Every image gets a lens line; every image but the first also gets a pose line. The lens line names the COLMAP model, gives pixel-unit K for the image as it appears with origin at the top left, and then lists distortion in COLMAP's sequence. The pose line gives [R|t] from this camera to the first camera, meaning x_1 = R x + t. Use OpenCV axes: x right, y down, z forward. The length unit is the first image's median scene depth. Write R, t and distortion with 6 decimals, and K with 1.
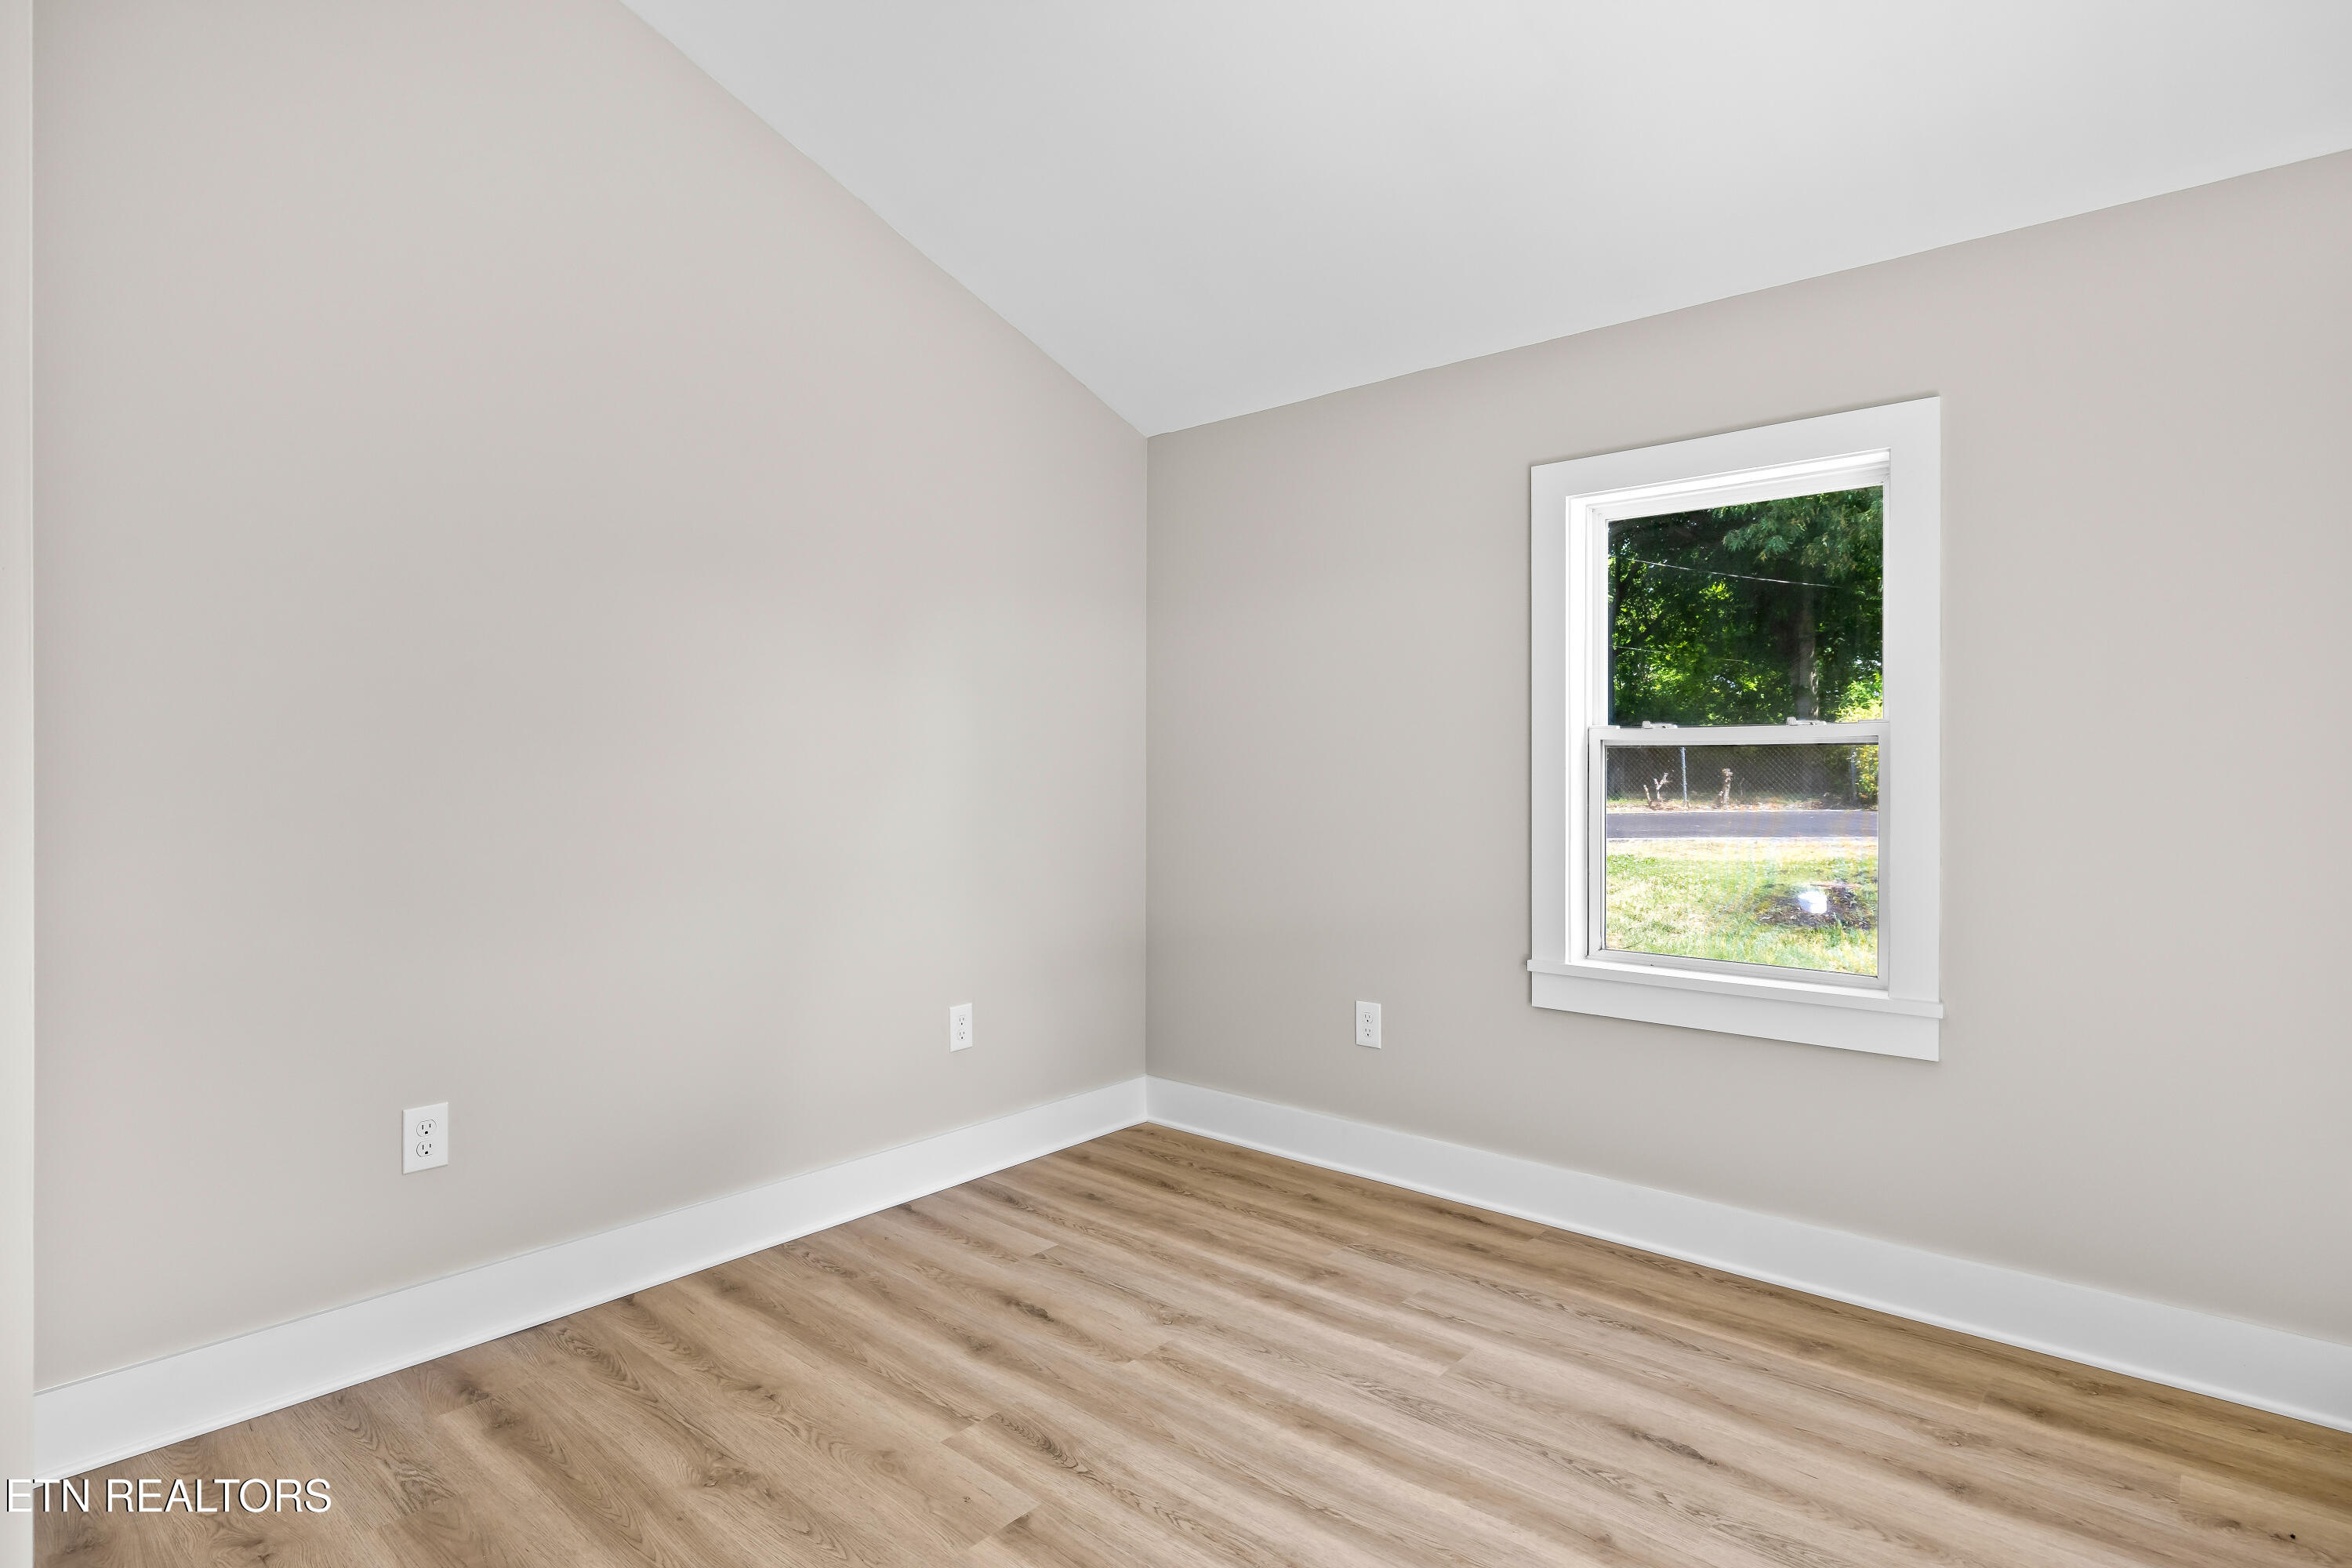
lens RADIAL K [[1211.1, 0, 1174.6], [0, 1211.1, 768.0], [0, 0, 1]] dist [0.001433, 0.000233]
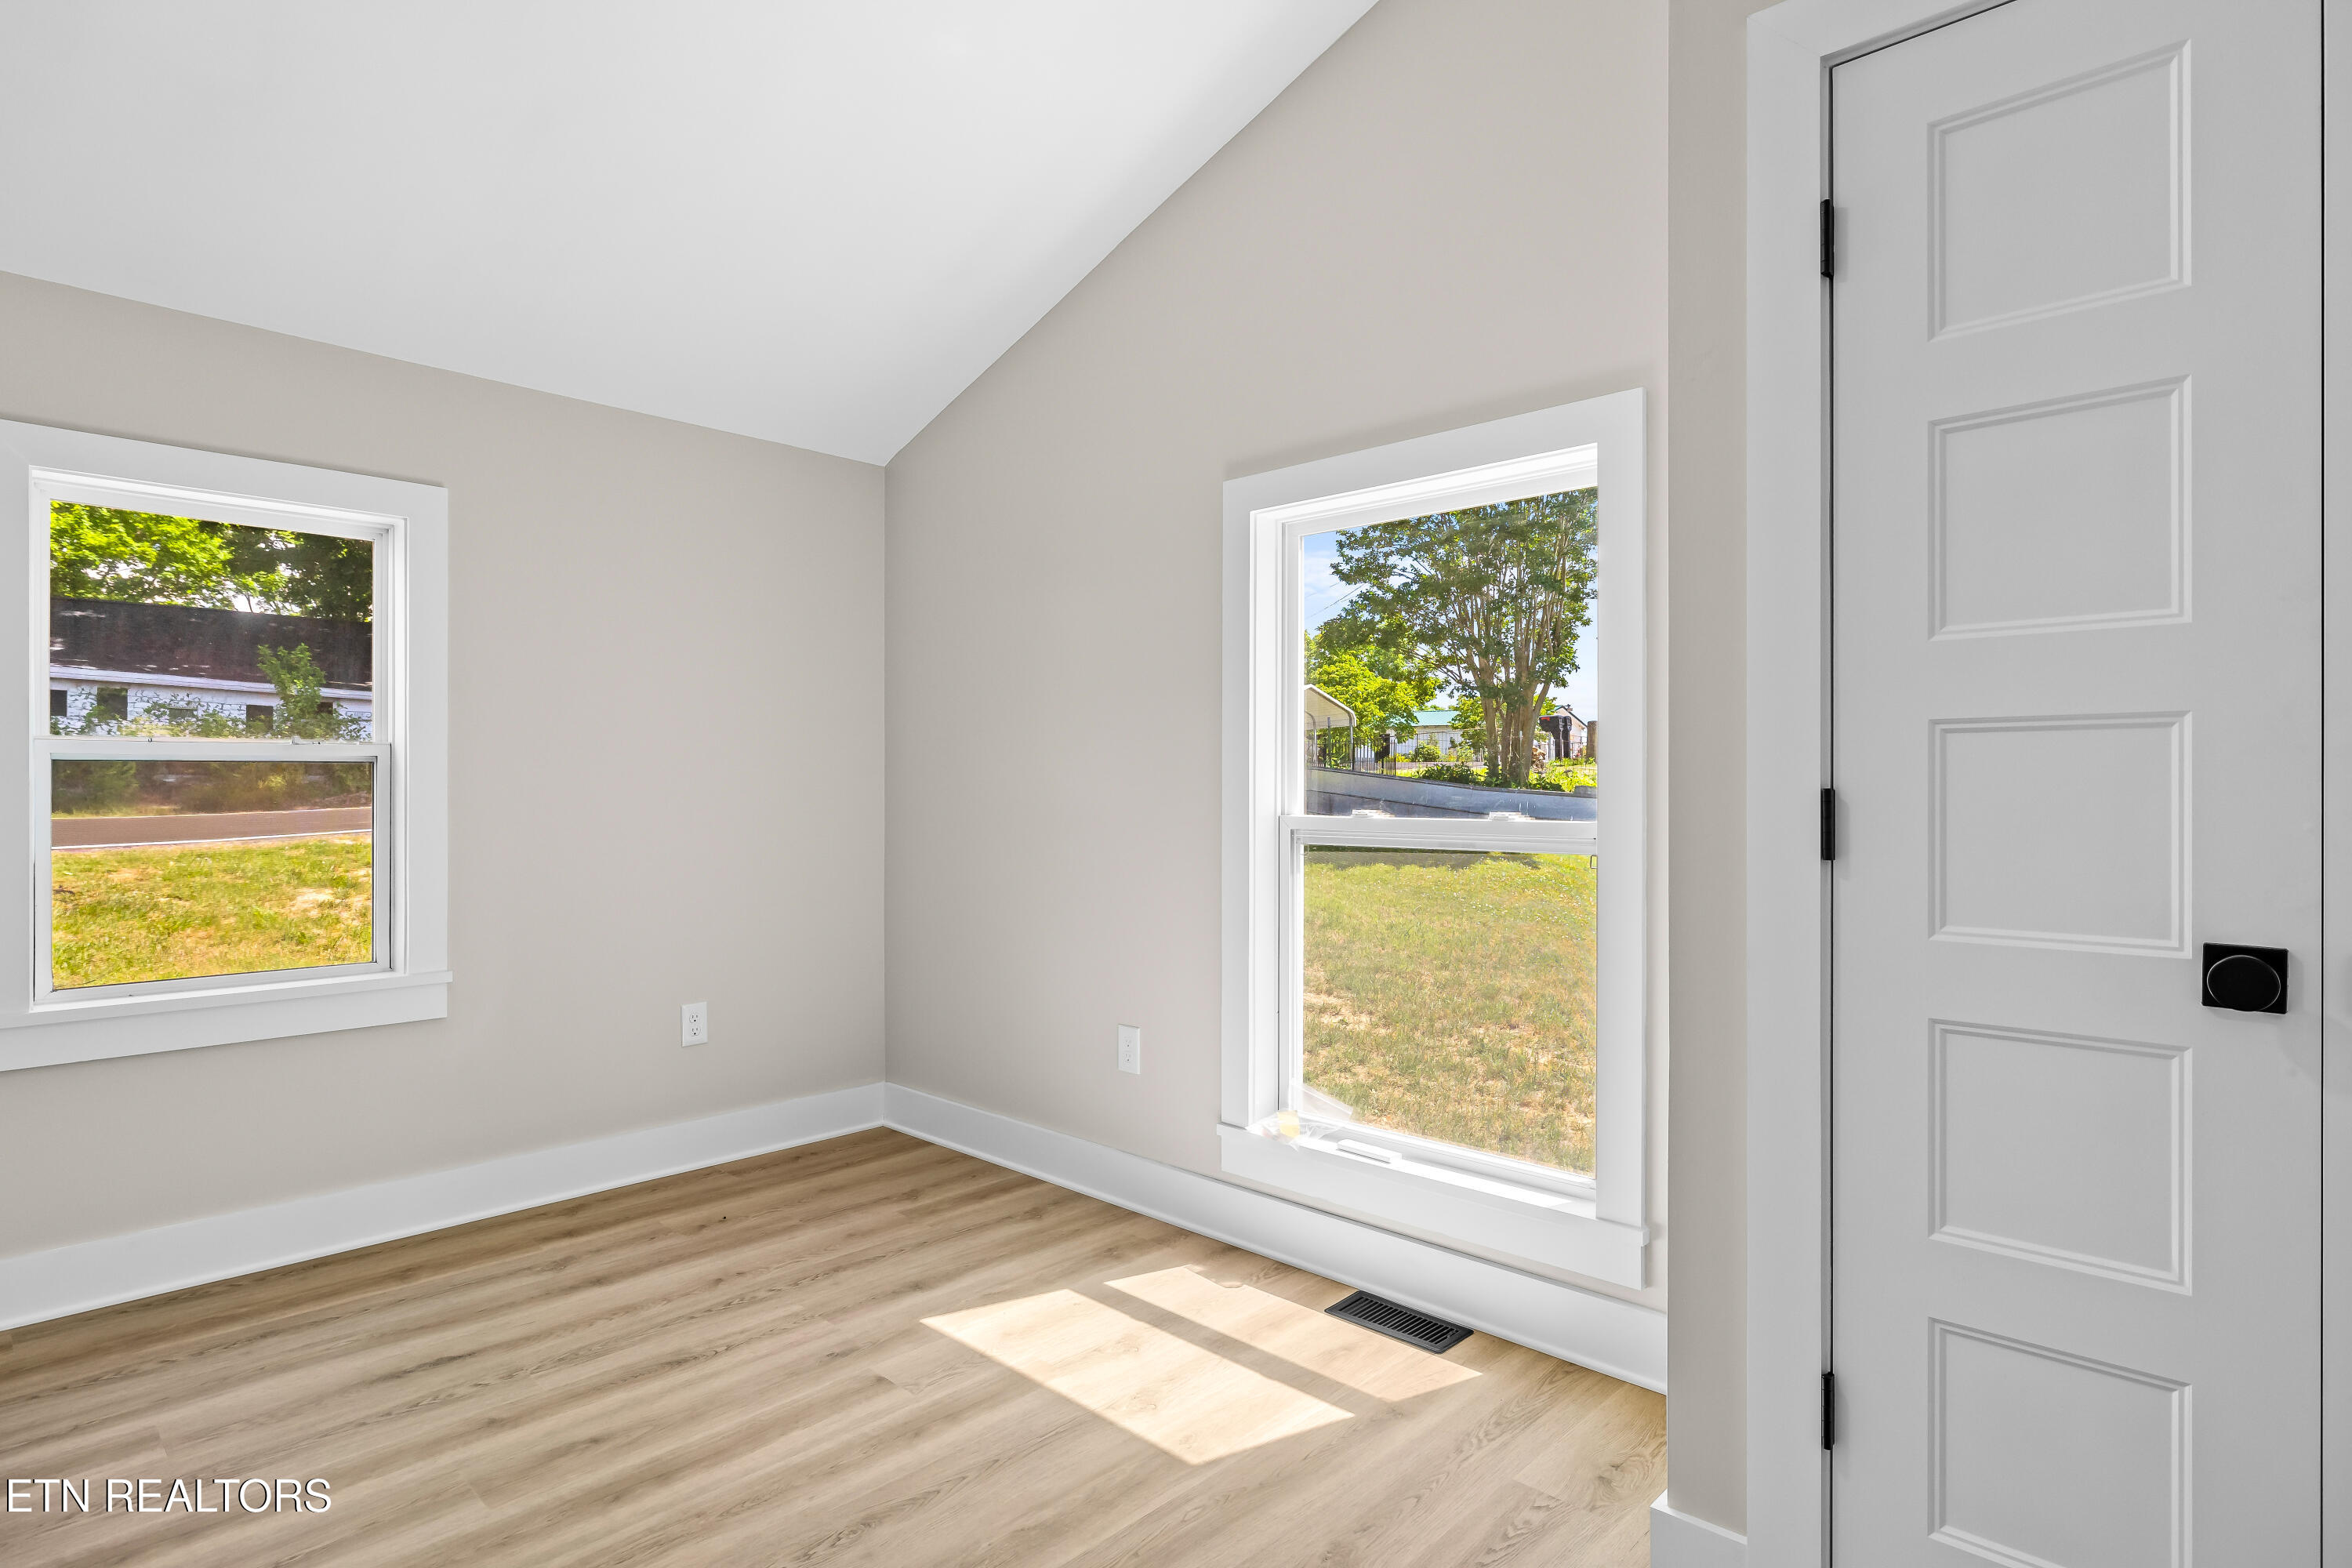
lens RADIAL K [[1211.1, 0, 1167.4], [0, 1211.1, 783.0], [0, 0, 1]] dist [0.001433, 0.000233]
pose [[0.062200, -0.003000, 0.998059, -0.638070], [-0.002165, 0.999993, 0.003141, -0.006758], [-0.998061, -0.002356, 0.062193, 0.195787]]
